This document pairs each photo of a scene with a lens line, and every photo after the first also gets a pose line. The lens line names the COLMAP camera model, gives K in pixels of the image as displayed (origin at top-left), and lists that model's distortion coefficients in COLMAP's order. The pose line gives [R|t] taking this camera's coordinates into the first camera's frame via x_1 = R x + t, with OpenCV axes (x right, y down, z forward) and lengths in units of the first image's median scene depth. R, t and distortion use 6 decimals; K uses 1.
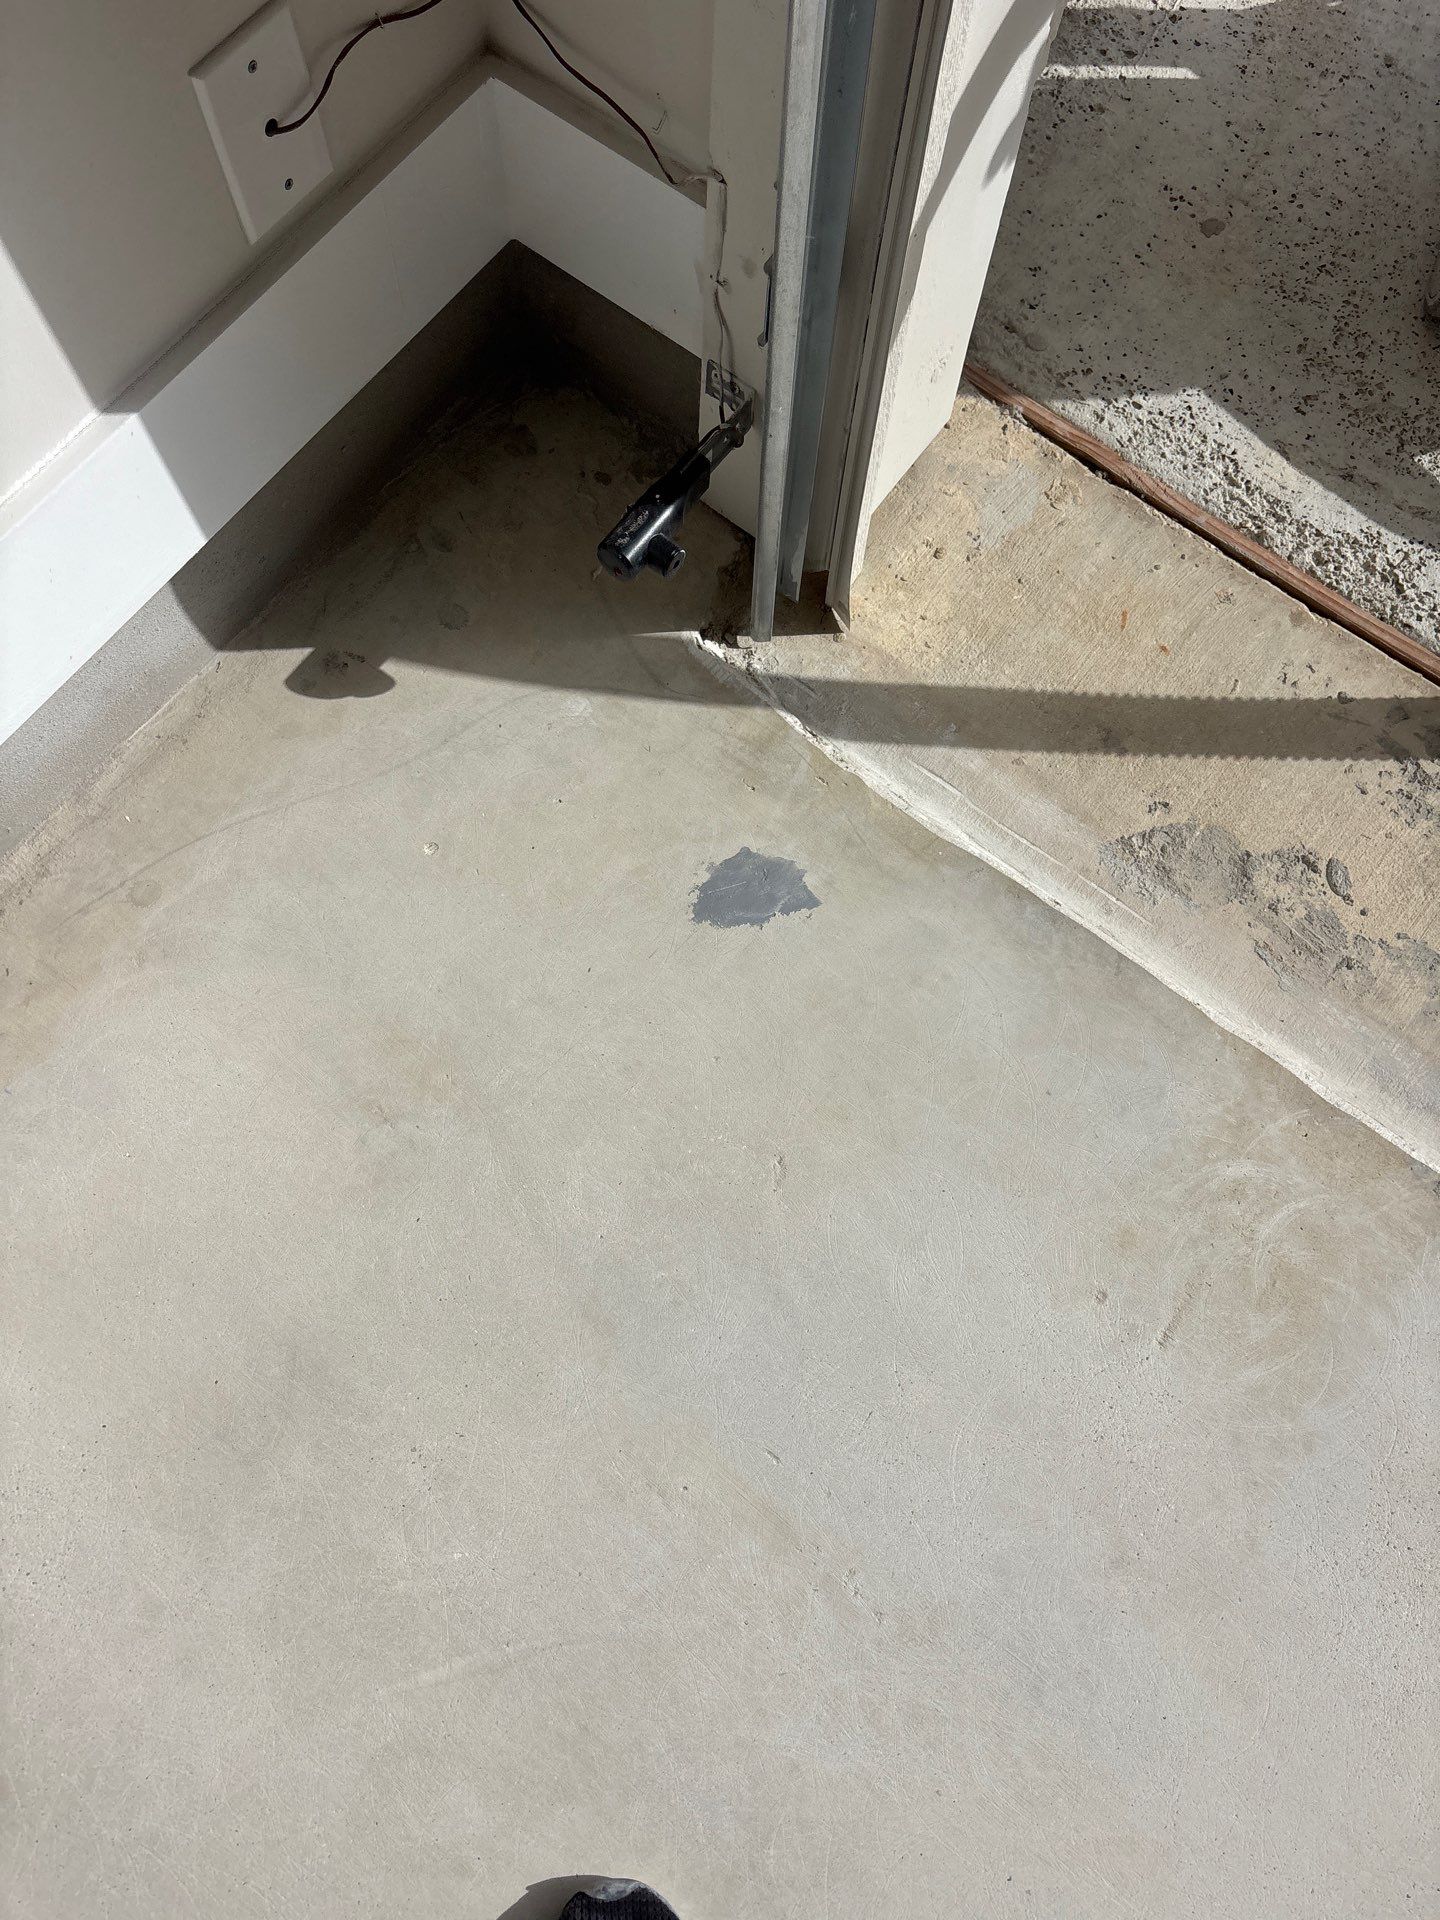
lens RADIAL K [[1454.4, 0, 715.3], [0, 1454.4, 956.4], [0, 0, 1]] dist [0.038112, -0.046570]
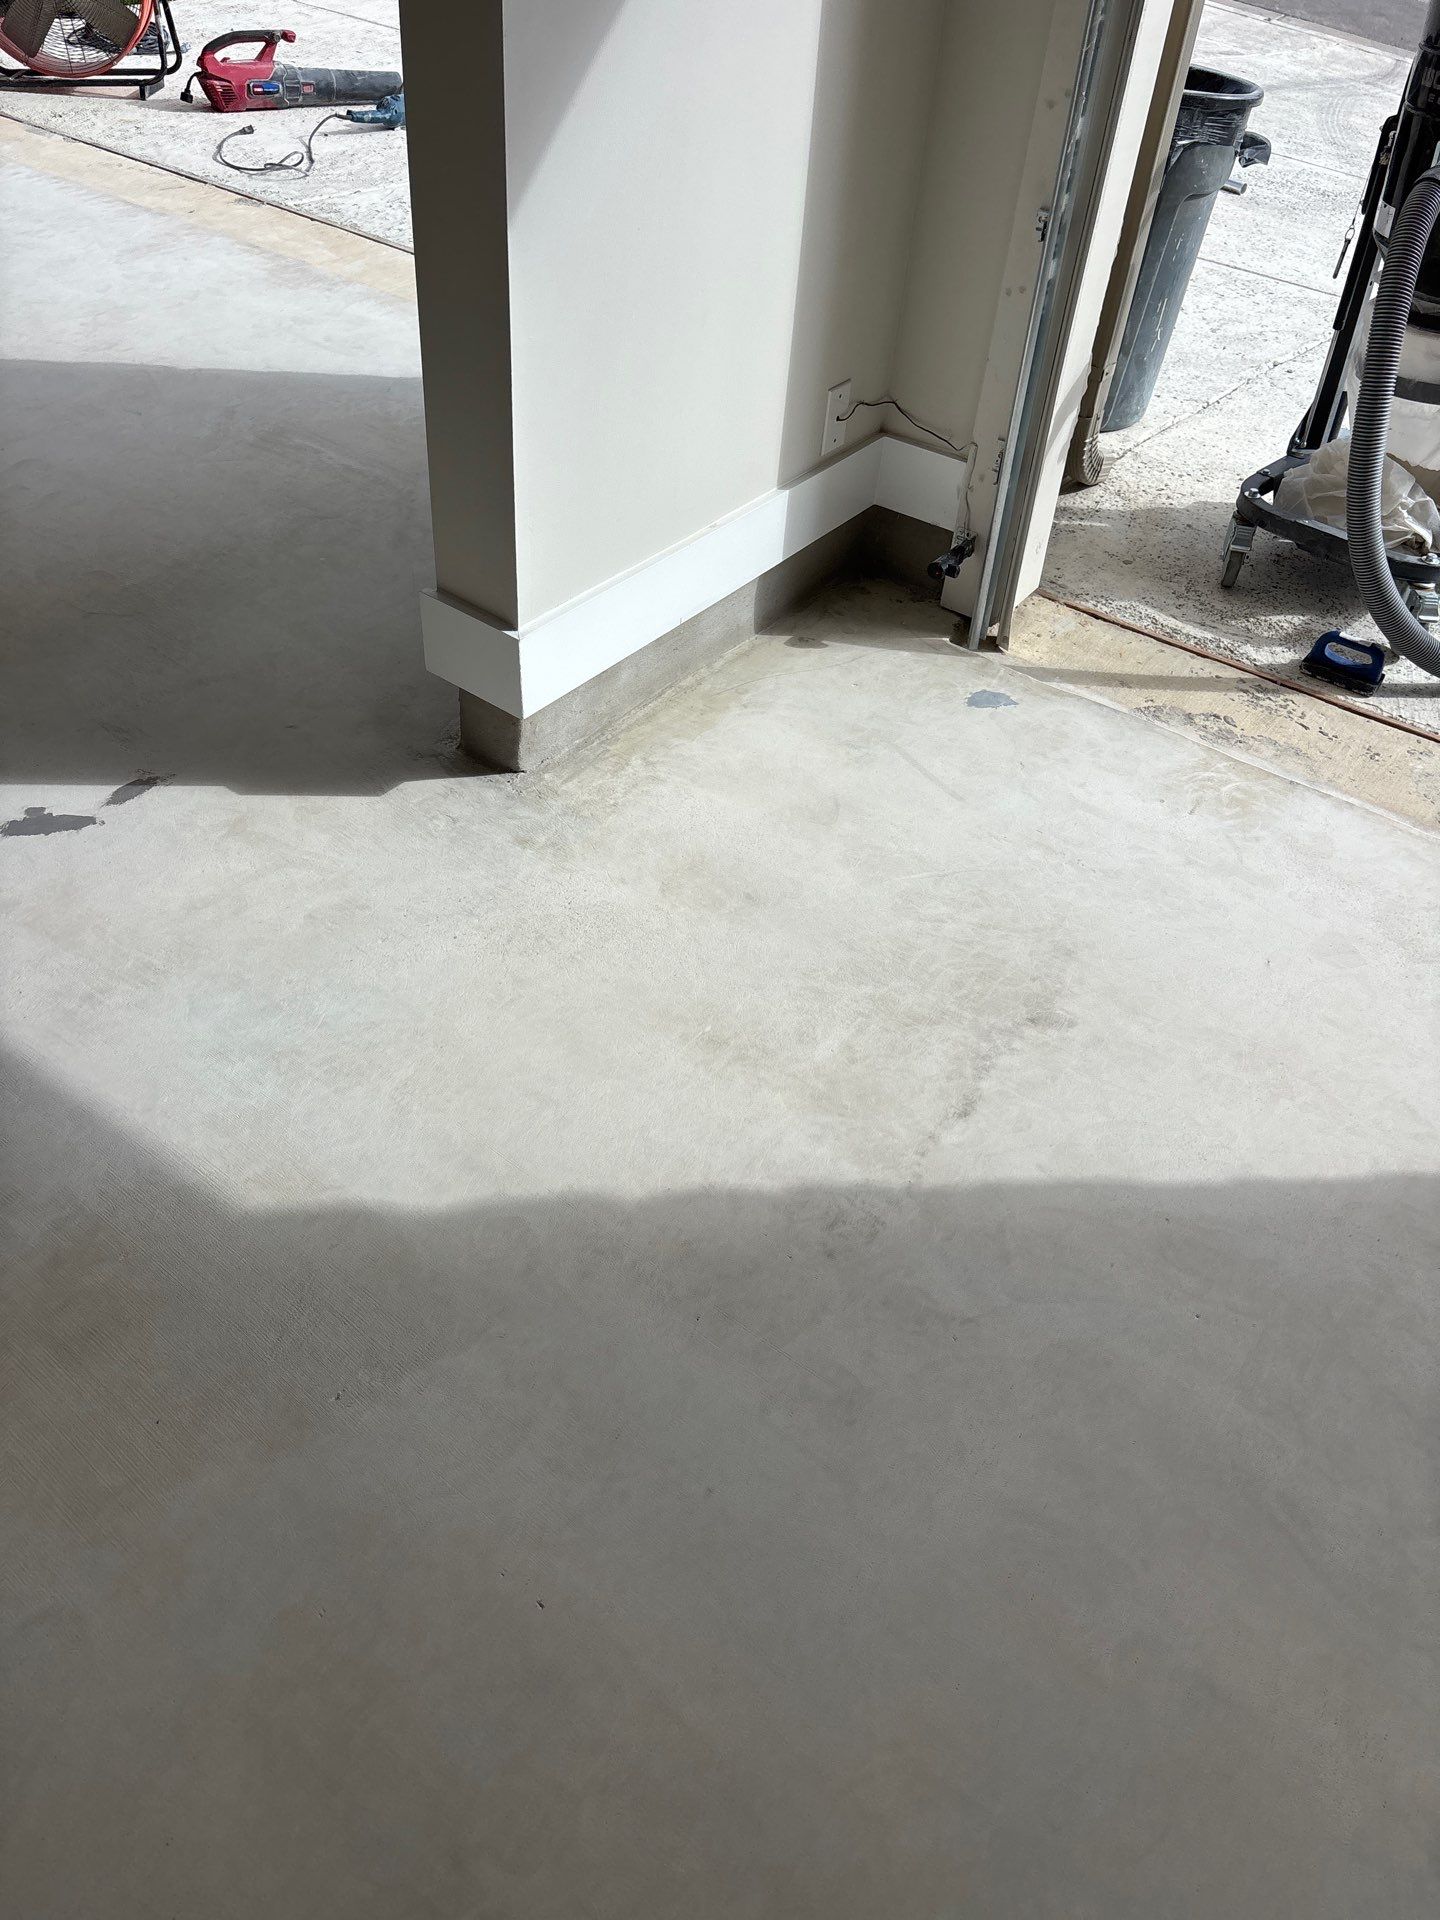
lens RADIAL K [[1448.4, 0, 724.3], [0, 1448.4, 973.6], [0, 0, 1]] dist [0.004603, -0.030511]
pose [[0.998599, 0.006550, 0.052511, -0.509785], [0.020846, 0.863384, -0.504116, 1.468383], [-0.048639, 0.504504, 0.862038, -0.771736]]
